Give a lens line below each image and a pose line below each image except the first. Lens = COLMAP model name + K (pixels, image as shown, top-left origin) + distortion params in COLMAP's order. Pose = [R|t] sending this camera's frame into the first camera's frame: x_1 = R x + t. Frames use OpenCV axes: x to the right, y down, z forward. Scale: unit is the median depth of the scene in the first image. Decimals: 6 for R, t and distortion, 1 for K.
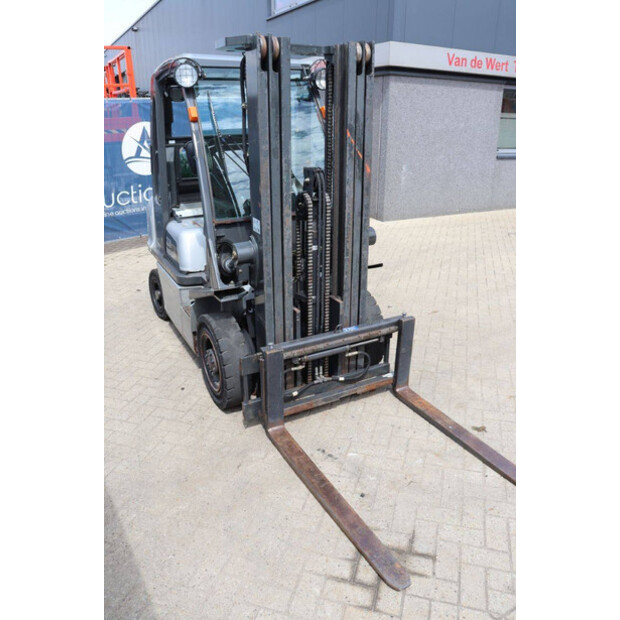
lens RADIAL K [[504.6, 0, 310.0], [0, 504.6, 310.0], [0, 0, 1]] dist [-0.185678, 0.156440]
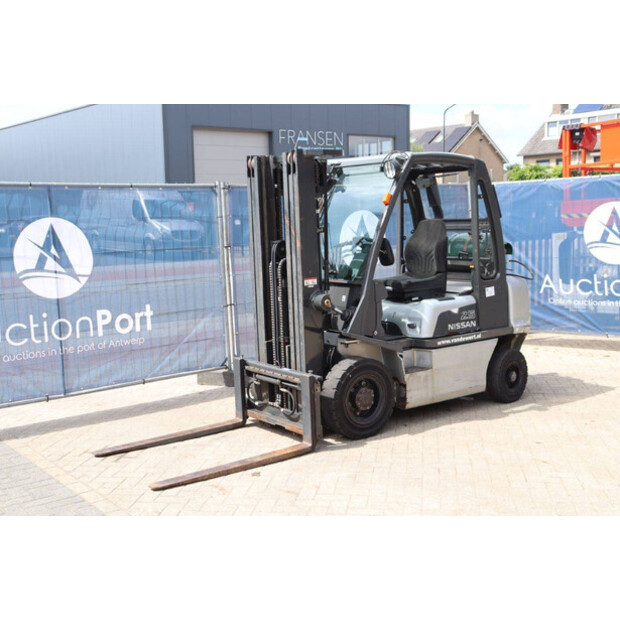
lens RADIAL K [[786.7, 0, 310.0], [0, 786.7, 310.0], [0, 0, 1]] dist [0.018687, 0.029120]
pose [[0.147105, 0.118607, -0.981984, 2.064992], [-0.339357, 0.938577, 0.062527, -0.251319], [0.929084, 0.324045, 0.178319, 0.693415]]
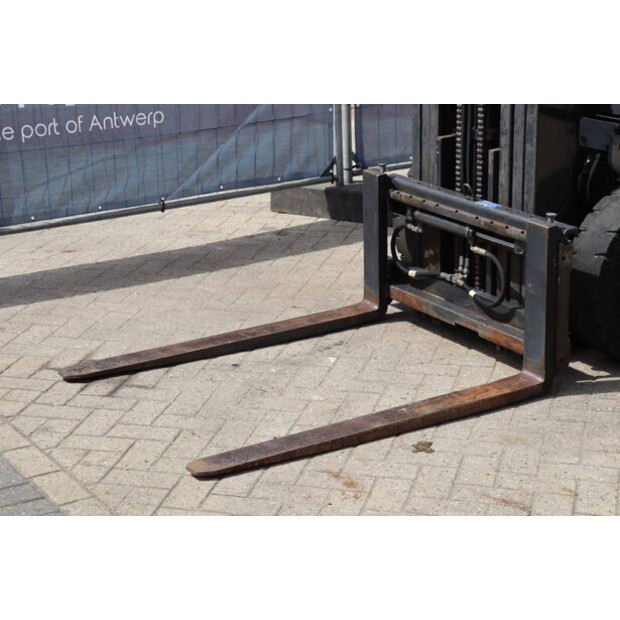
lens RADIAL K [[1436.2, 0, 310.0], [0, 1436.2, 310.0], [0, 0, 1]] dist [0.350020, 0.304691]
pose [[0.052767, 0.304681, -0.950992, 1.675492], [-0.357192, 0.895072, 0.266947, -0.219873], [0.932539, 0.325601, 0.156060, 0.641156]]
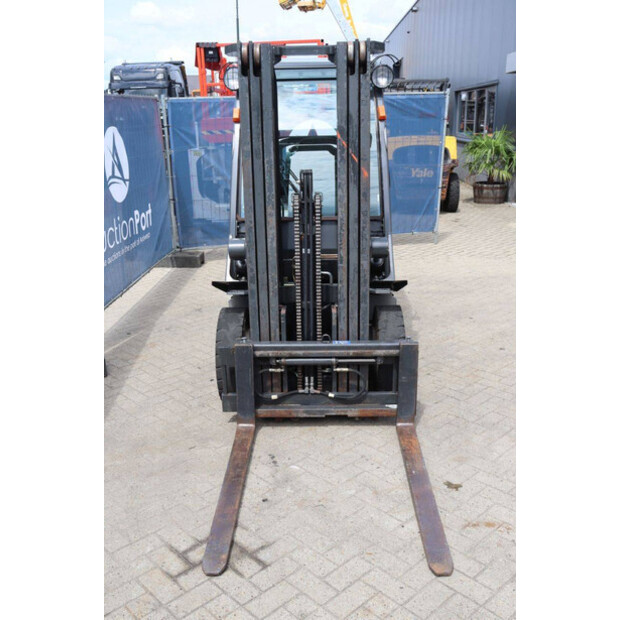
lens RADIAL K [[636.8, 0, 310.0], [0, 636.8, 310.0], [0, 0, 1]] dist [-0.118867, 0.181401]
pose [[0.869789, 0.138849, -0.473484, 0.607491], [-0.172868, 0.984523, -0.028846, 0.024037], [0.462151, 0.106940, 0.880330, -0.077351]]
